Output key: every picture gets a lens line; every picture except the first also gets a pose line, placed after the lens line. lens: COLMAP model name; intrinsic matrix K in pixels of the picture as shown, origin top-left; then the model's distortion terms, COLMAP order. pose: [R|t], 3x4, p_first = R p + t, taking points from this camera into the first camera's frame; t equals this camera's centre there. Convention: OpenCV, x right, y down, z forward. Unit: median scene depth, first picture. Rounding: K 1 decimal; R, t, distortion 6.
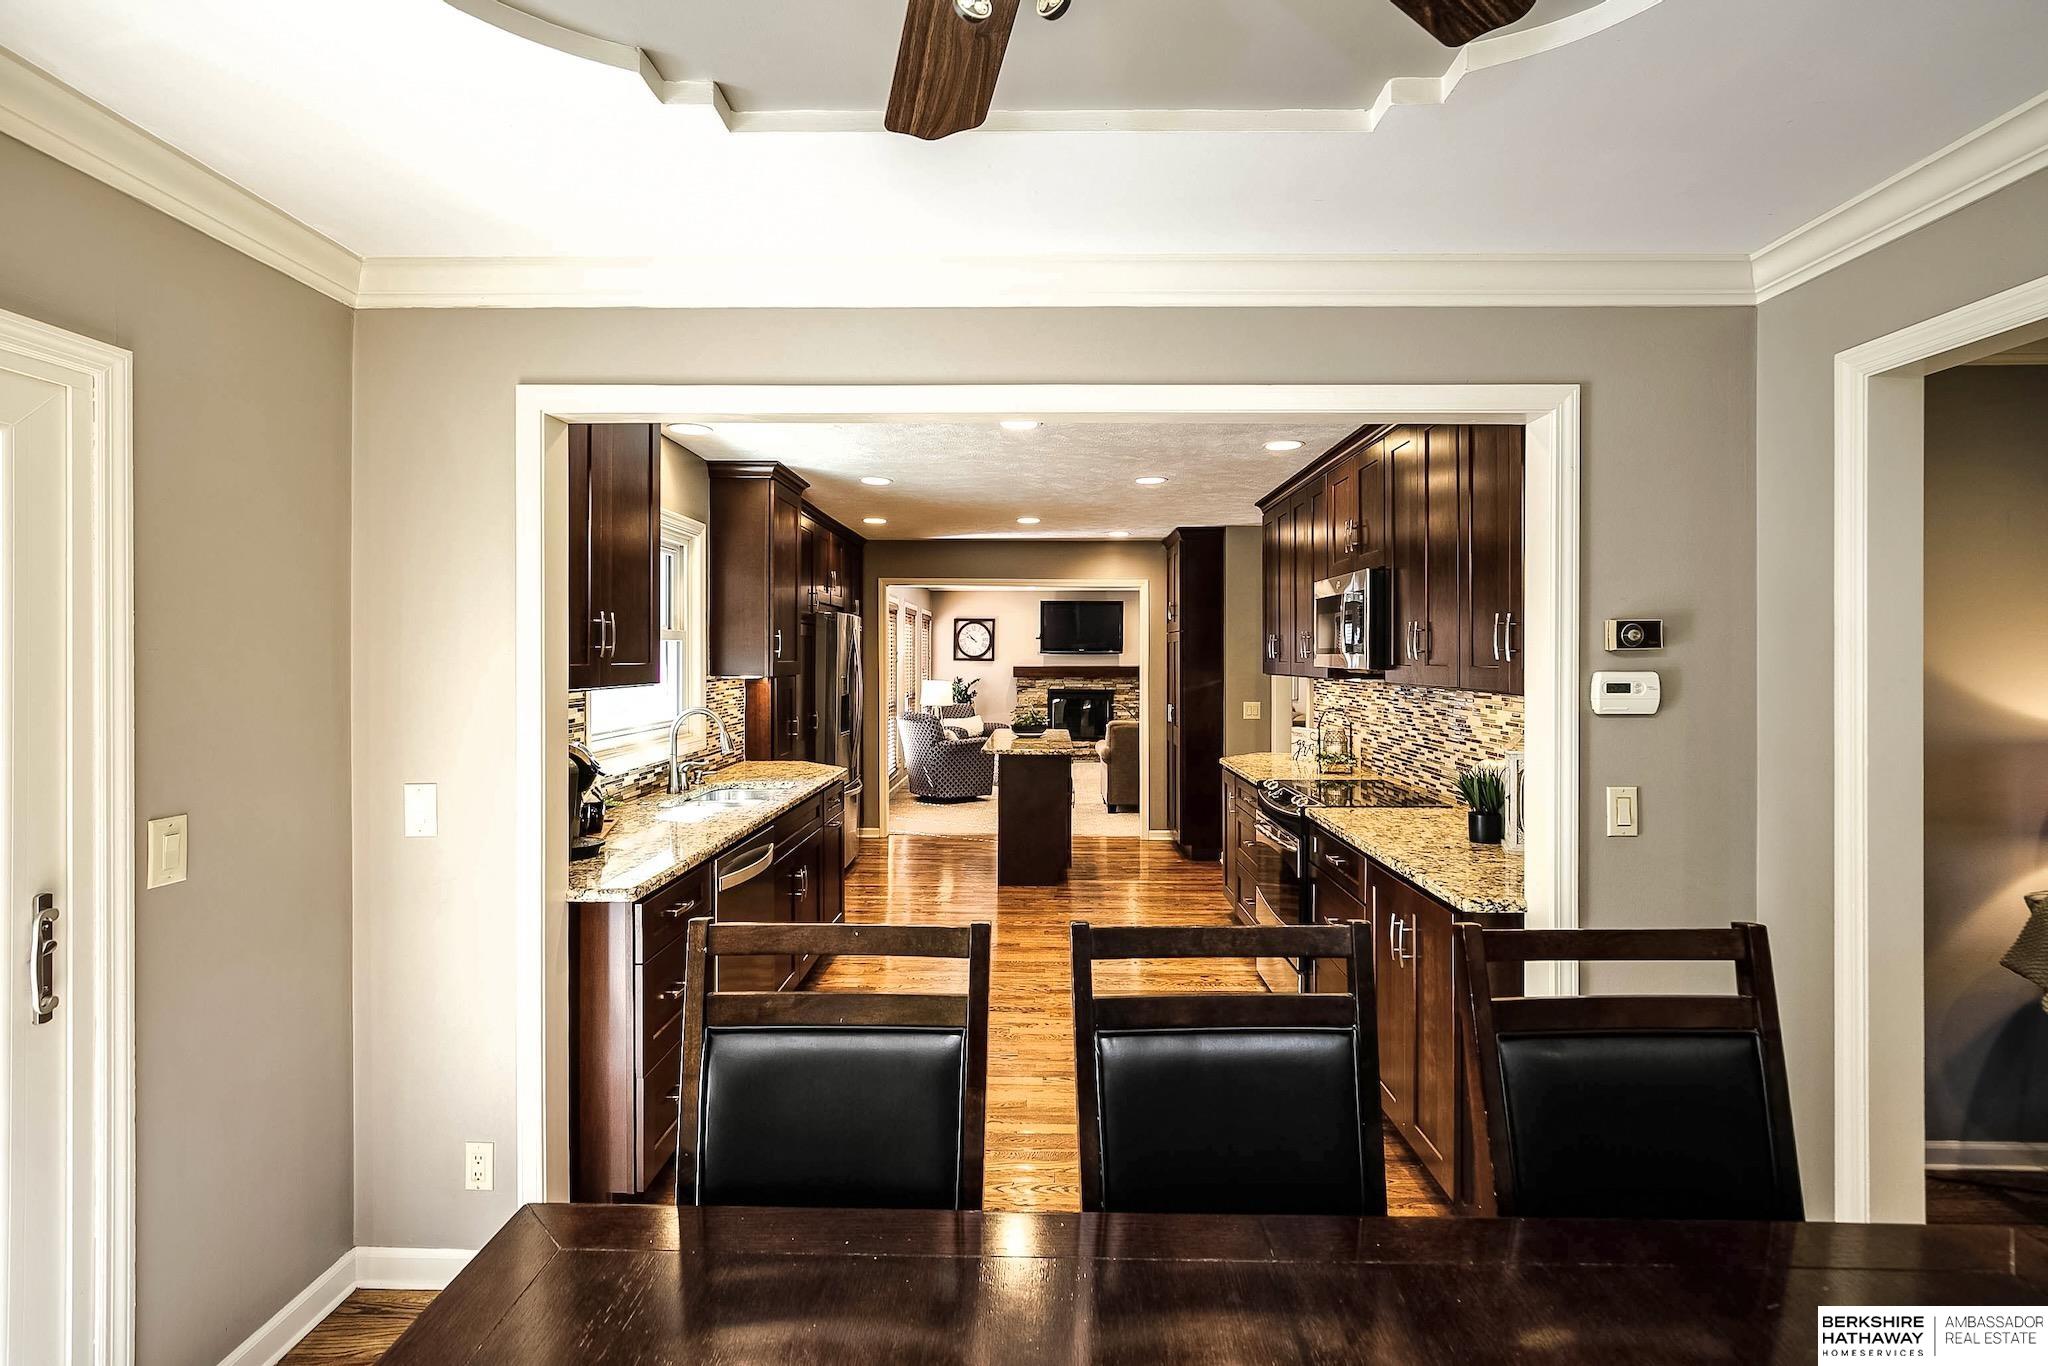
lens RADIAL K [[975.2, 0, 1028.2], [0, 975.2, 647.4], [0, 0, 1]] dist [0.000438, 0.000083]
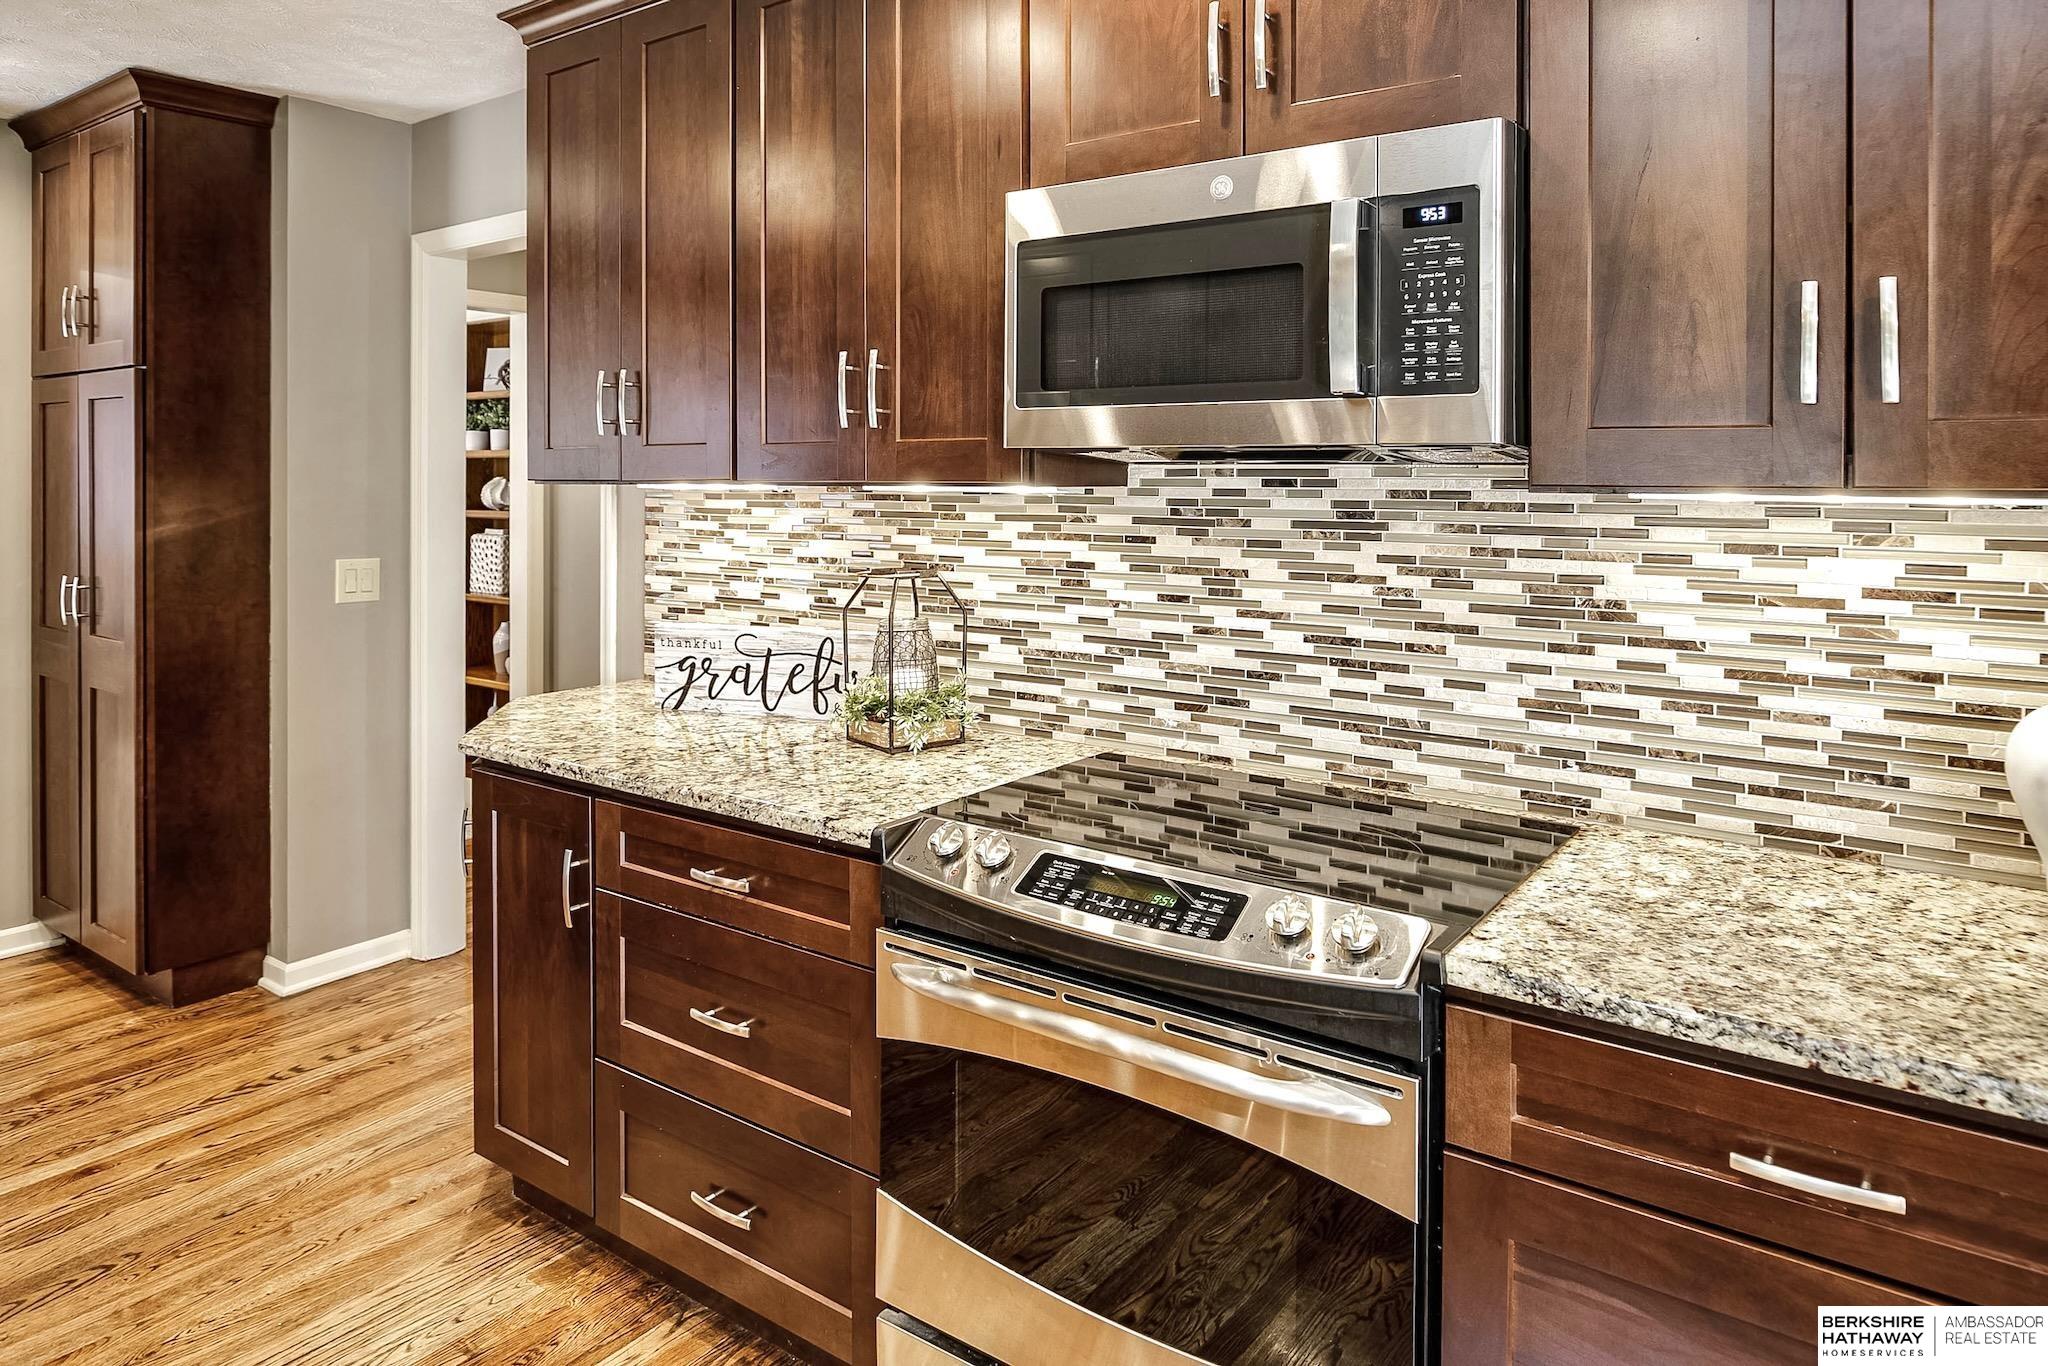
lens RADIAL K [[1259.5, 0, 1016.7], [0, 1259.5, 487.9], [0, 0, 1]] dist [-0.005829, -0.002594]
pose [[0.563308, -0.008612, 0.826202, -0.053308], [-0.008951, 0.999823, 0.016525, 0.024049], [-0.826199, -0.016704, 0.563131, 0.705629]]
